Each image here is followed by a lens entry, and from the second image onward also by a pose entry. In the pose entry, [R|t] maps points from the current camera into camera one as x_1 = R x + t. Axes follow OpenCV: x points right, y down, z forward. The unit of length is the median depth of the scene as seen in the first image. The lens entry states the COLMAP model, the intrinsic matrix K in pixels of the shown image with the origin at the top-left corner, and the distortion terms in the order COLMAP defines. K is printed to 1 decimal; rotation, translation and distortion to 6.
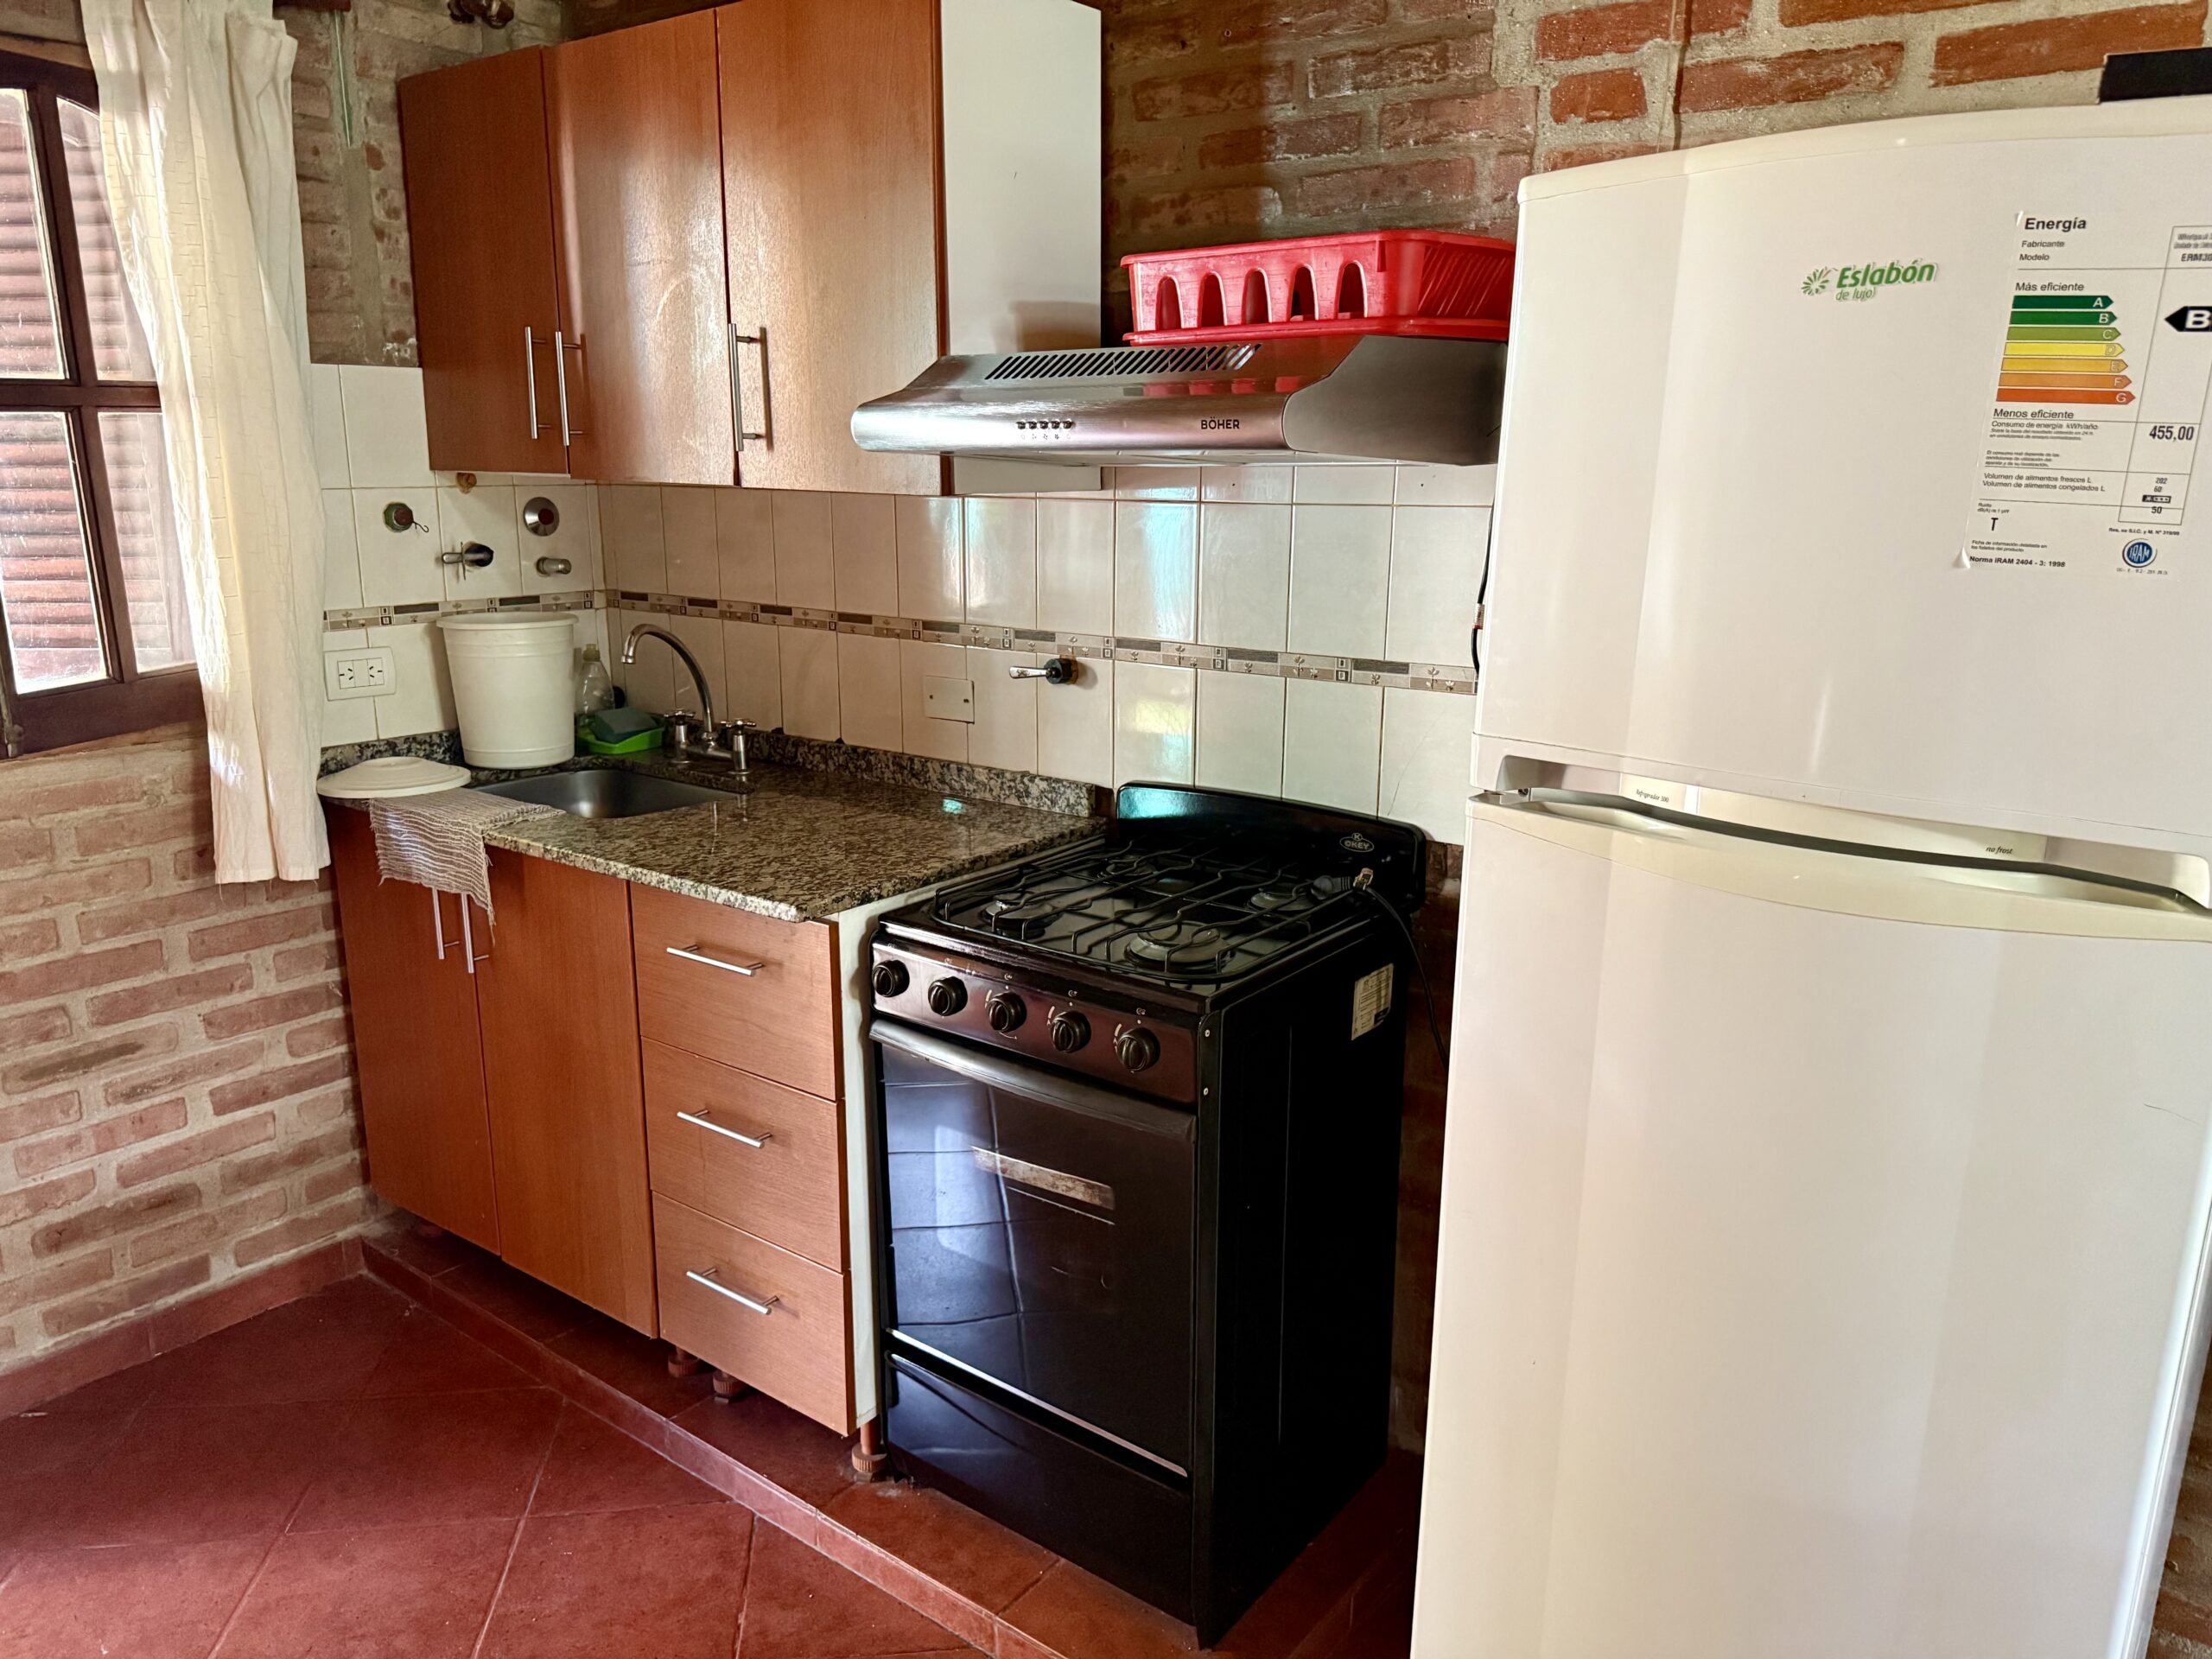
lens RADIAL K [[1532.2, 0, 1099.4], [0, 1532.2, 821.5], [0, 0, 1]] dist [0.051510, -0.076204]
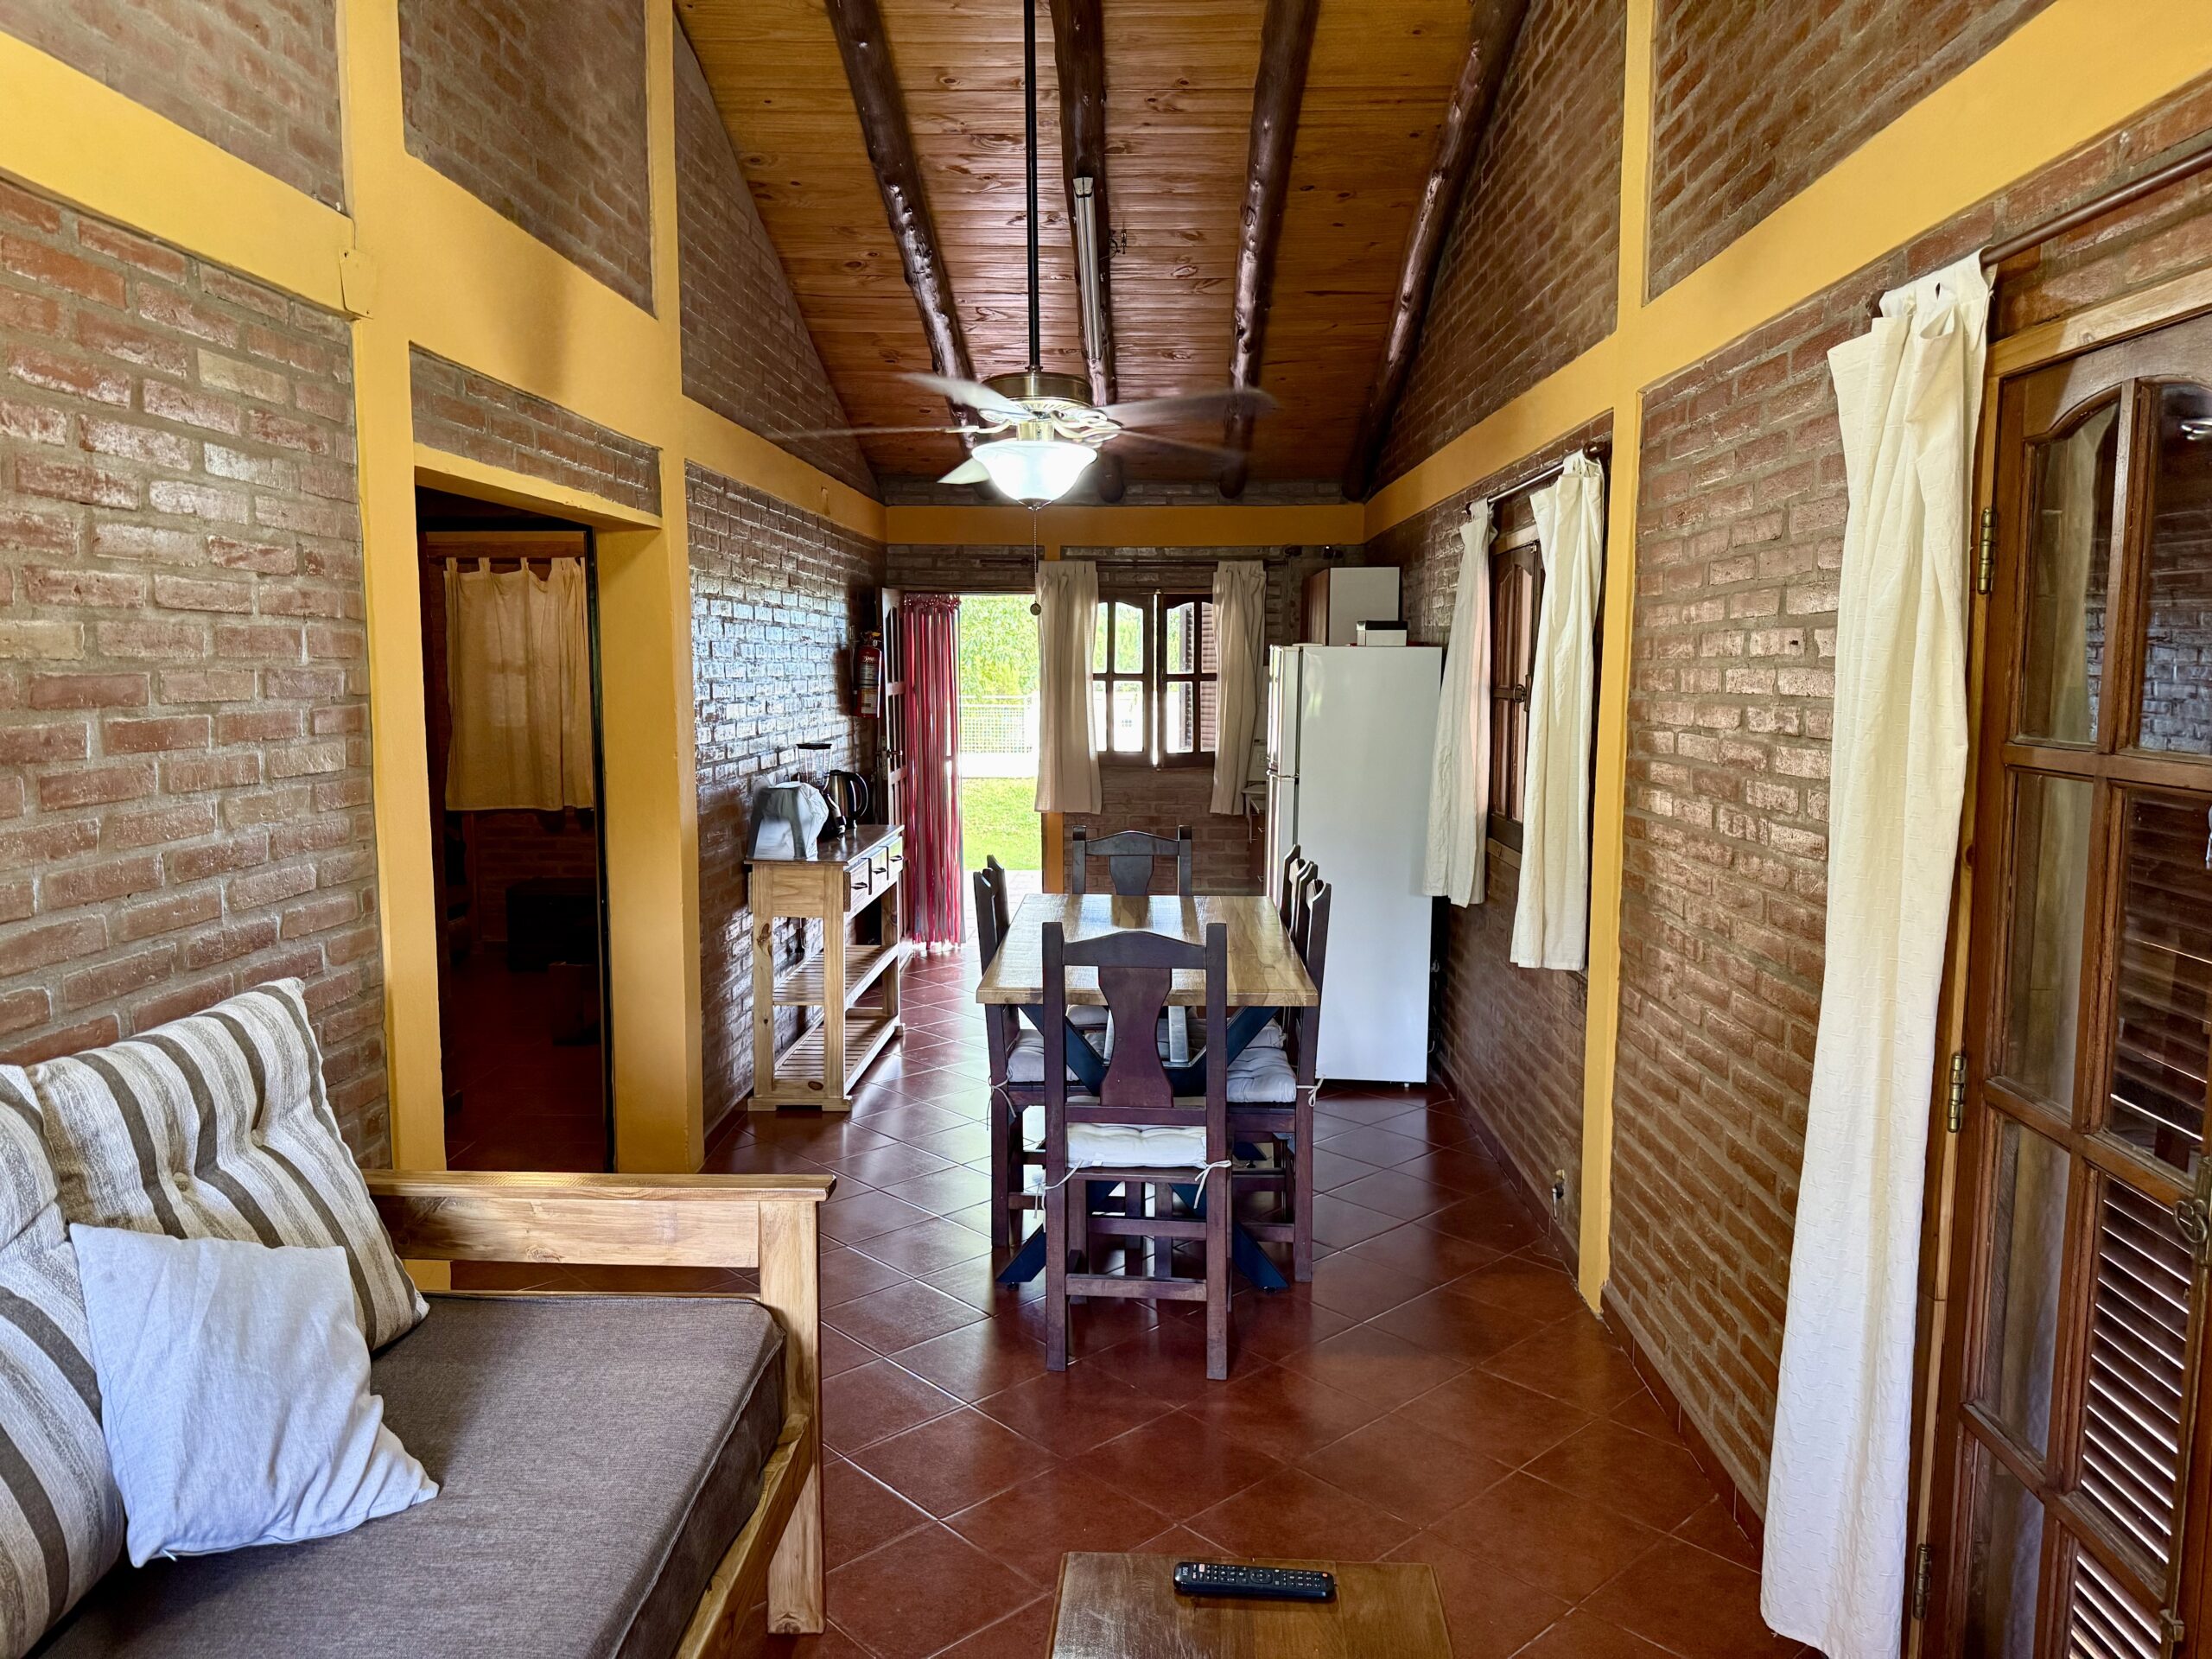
lens RADIAL K [[1532.2, 0, 1099.4], [0, 1532.2, 821.5], [0, 0, 1]] dist [0.051510, -0.076204]
pose [[0.576097, 0.082145, -0.813243, 2.023444], [-0.194457, 0.980146, -0.038748, 0.230490], [0.793914, 0.180463, 0.580632, -1.151979]]
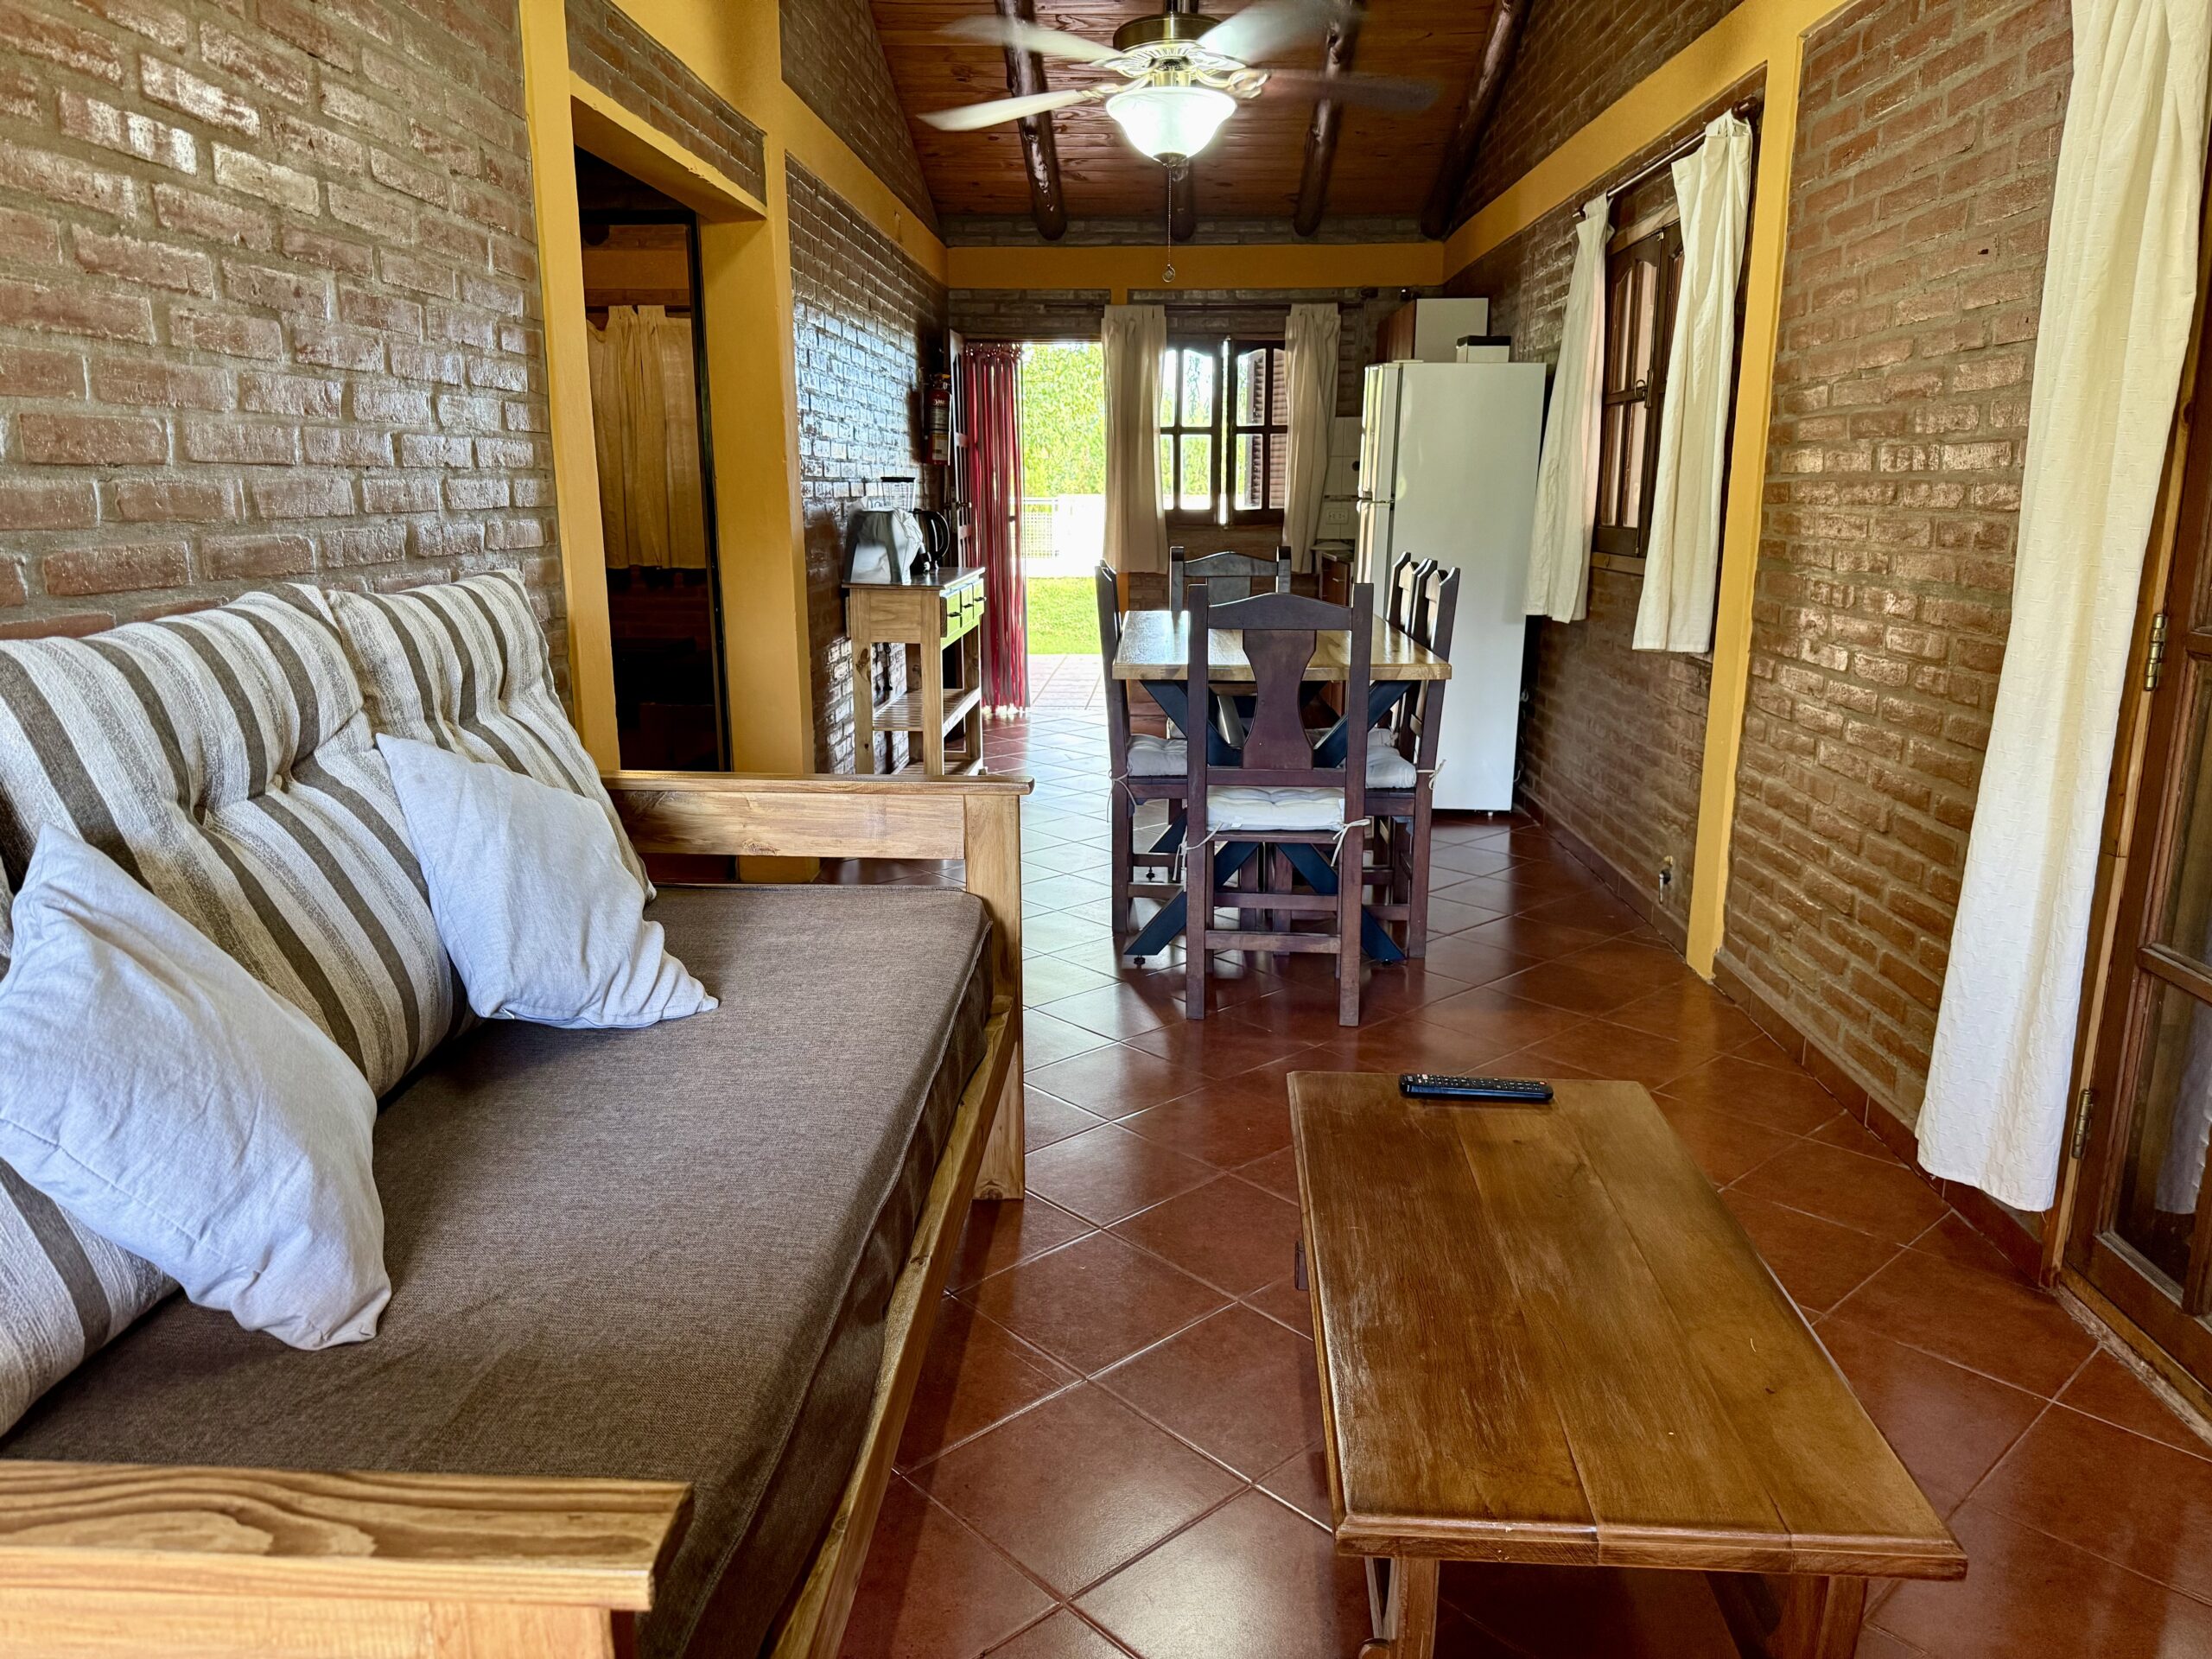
lens RADIAL K [[1544.7, 0, 1099.6], [0, 1544.7, 832.9], [0, 0, 1]] dist [0.100533, -0.151085]
pose [[0.571353, 0.173992, -0.802049, 2.005548], [-0.191548, 0.978550, 0.075828, 0.409340], [0.798038, 0.110306, 0.592425, -1.253303]]
